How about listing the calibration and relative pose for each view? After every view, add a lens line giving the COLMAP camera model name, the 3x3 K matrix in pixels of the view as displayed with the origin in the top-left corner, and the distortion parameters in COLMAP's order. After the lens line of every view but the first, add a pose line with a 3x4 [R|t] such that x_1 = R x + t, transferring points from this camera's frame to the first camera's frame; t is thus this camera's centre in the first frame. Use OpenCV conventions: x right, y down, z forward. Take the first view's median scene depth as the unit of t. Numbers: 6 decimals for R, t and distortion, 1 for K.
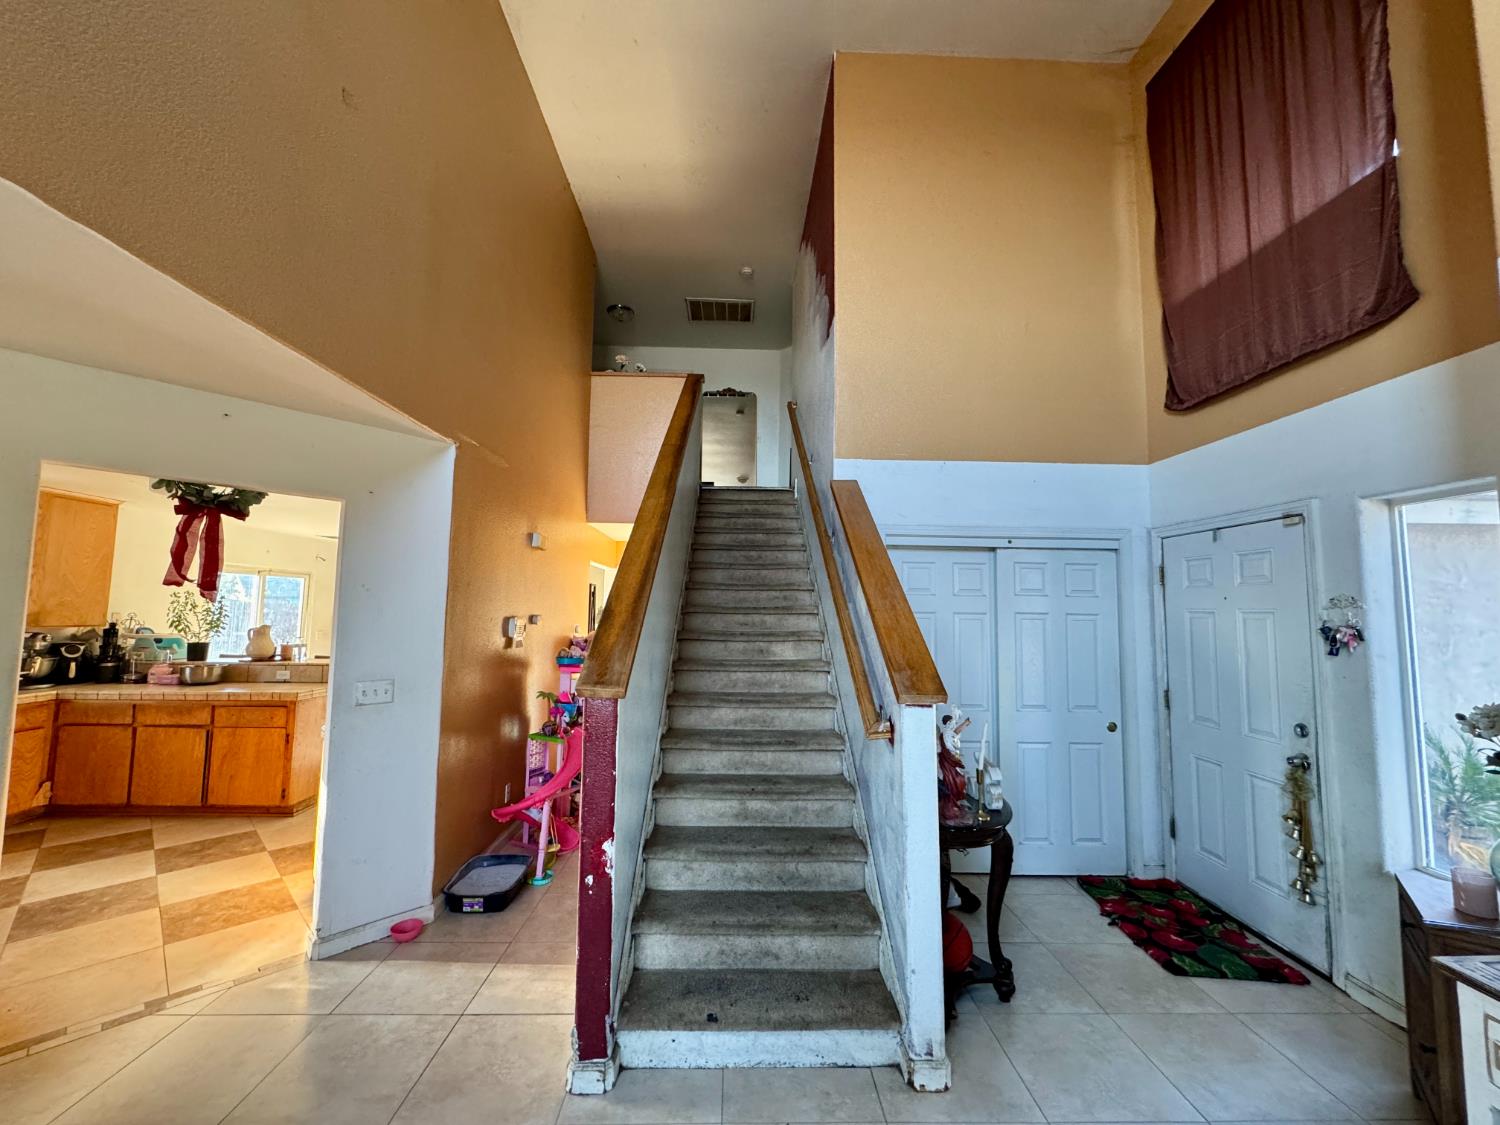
lens RADIAL K [[596.5, 0, 748.3], [0, 596.5, 562.3], [0, 0, 1]] dist [-0.003085, 0.000534]
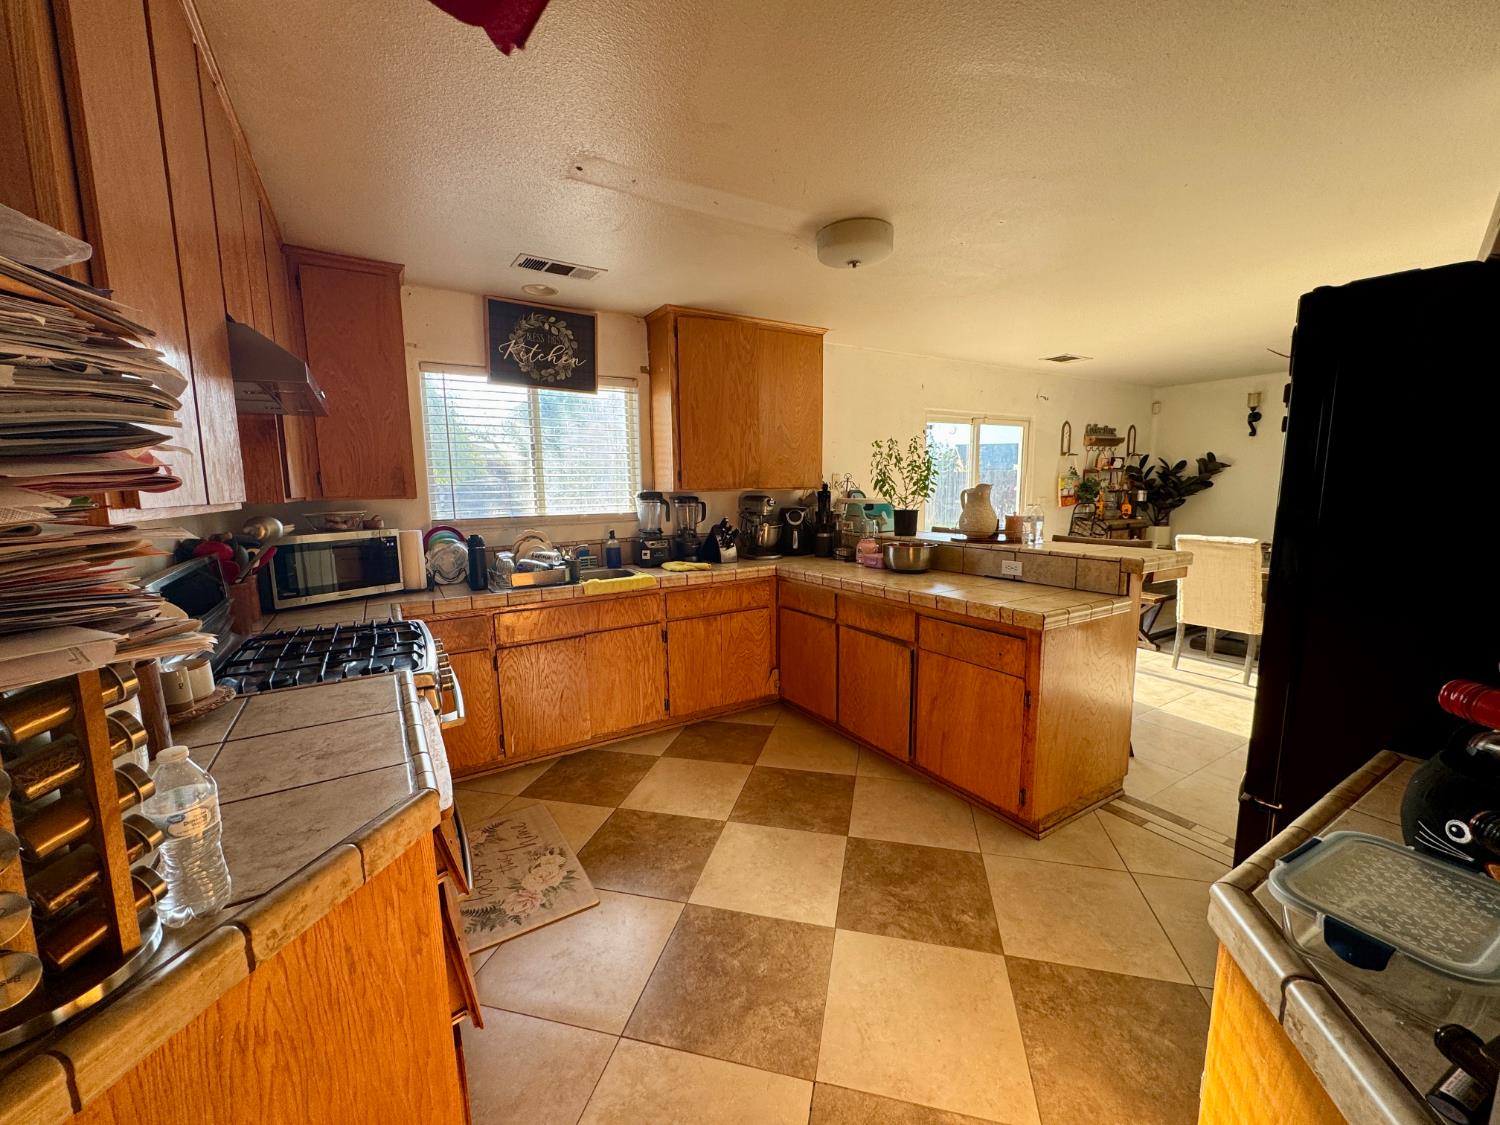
lens RADIAL K [[596.5, 0, 748.3], [0, 596.5, 562.3], [0, 0, 1]] dist [-0.003085, 0.000534]
pose [[0.501047, 0.094506, -0.860244, -0.468116], [0.092252, 0.982523, 0.161671, 0.074387], [0.860489, -0.160364, 0.483572, 0.568419]]
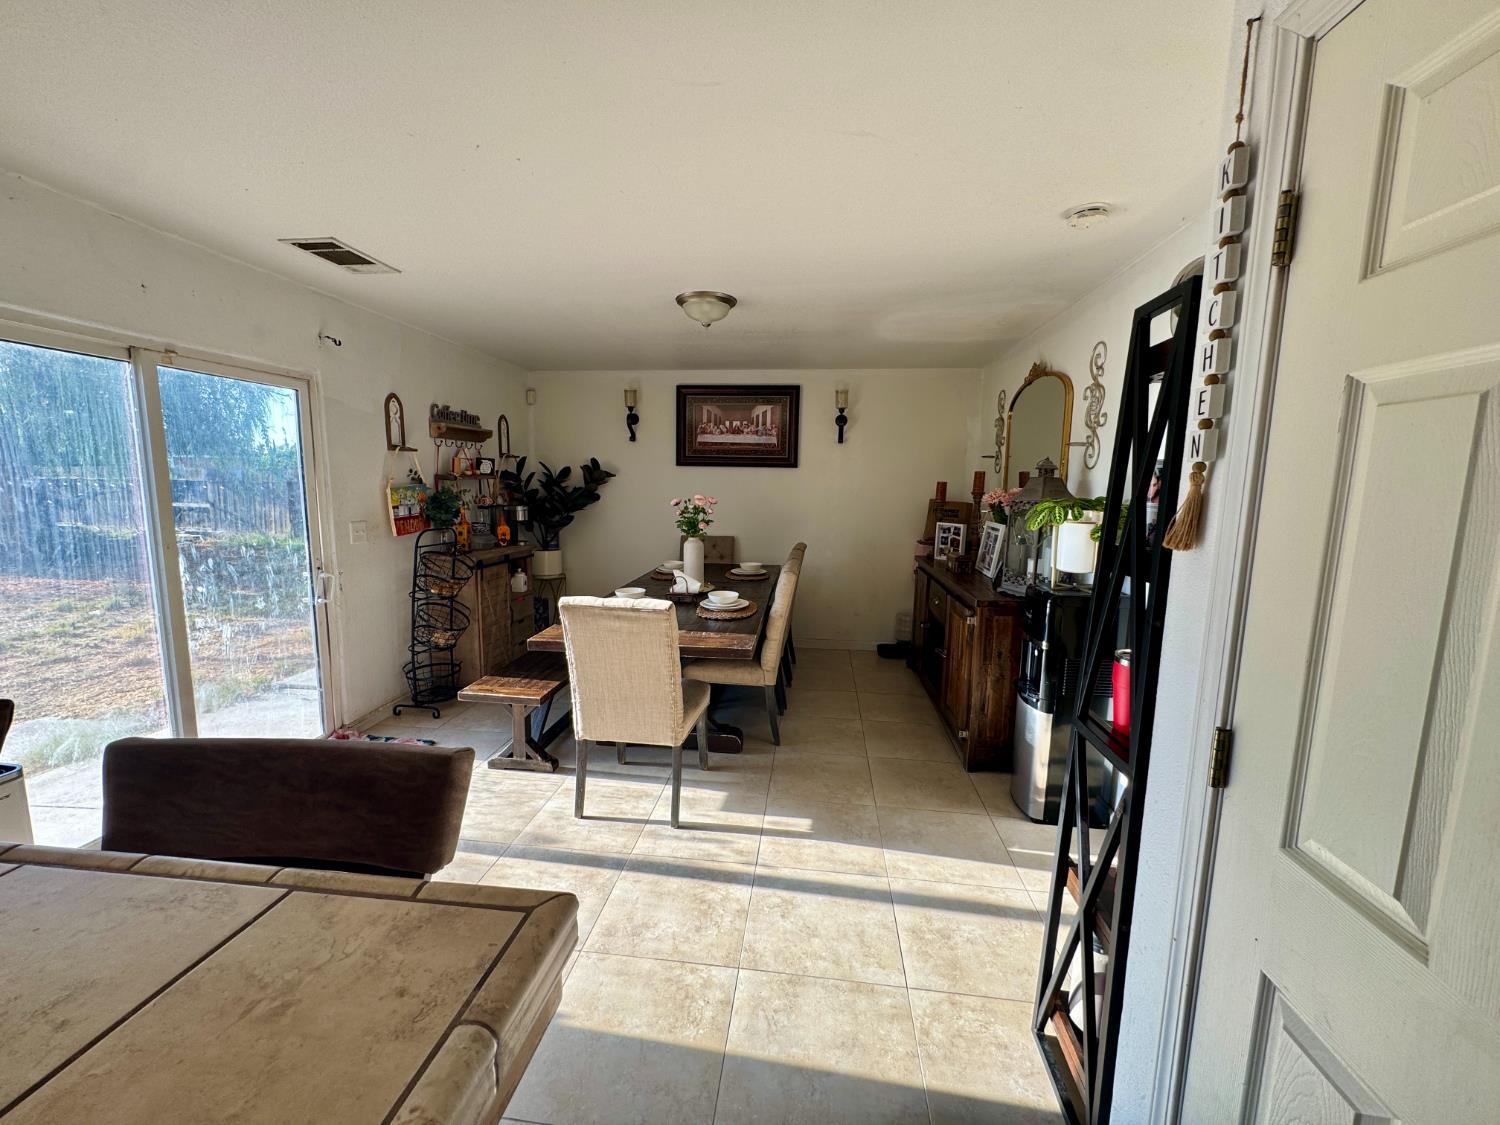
lens RADIAL K [[596.5, 0, 748.3], [0, 596.5, 562.3], [0, 0, 1]] dist [-0.003085, 0.000534]
pose [[0.989903, 0.016960, -0.140725, -0.714384], [0.013619, 0.976841, 0.213531, 0.104866], [0.141087, -0.213291, 0.966748, 1.160987]]
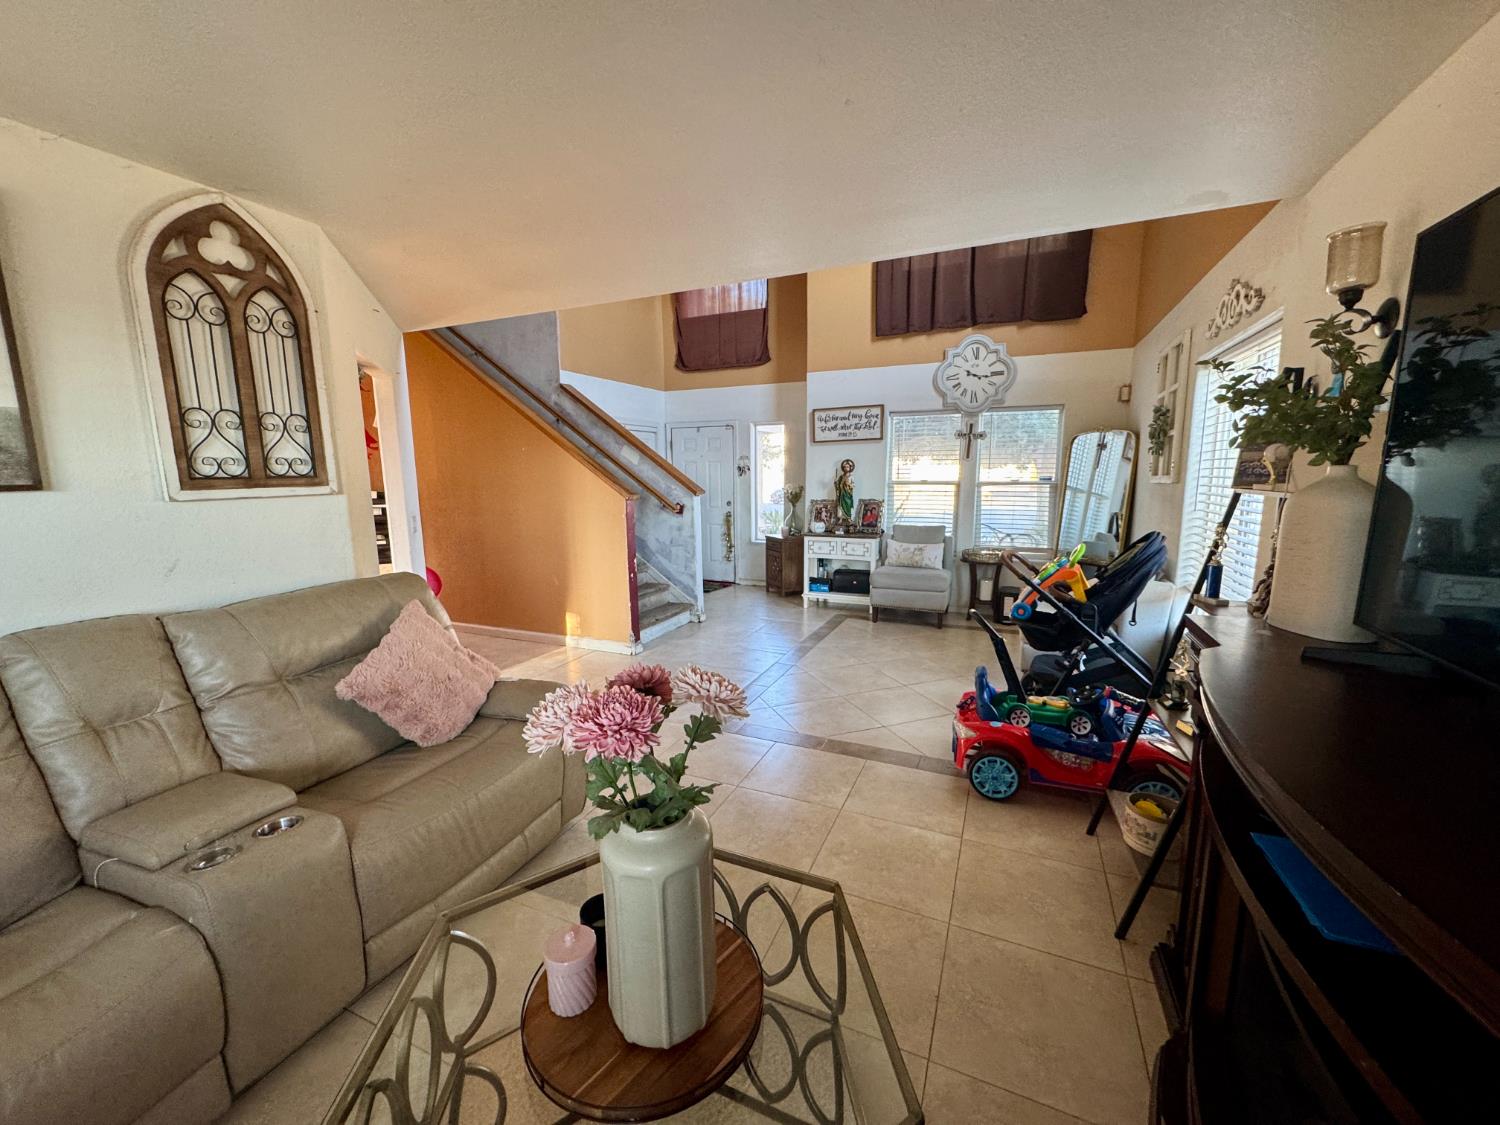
lens RADIAL K [[596.5, 0, 748.3], [0, 596.5, 562.3], [0, 0, 1]] dist [-0.003085, 0.000534]
pose [[0.430202, -0.157510, 0.888885, -1.014739], [-0.058544, 0.977720, 0.201586, -0.013783], [-0.900832, -0.138762, 0.411395, -0.186899]]
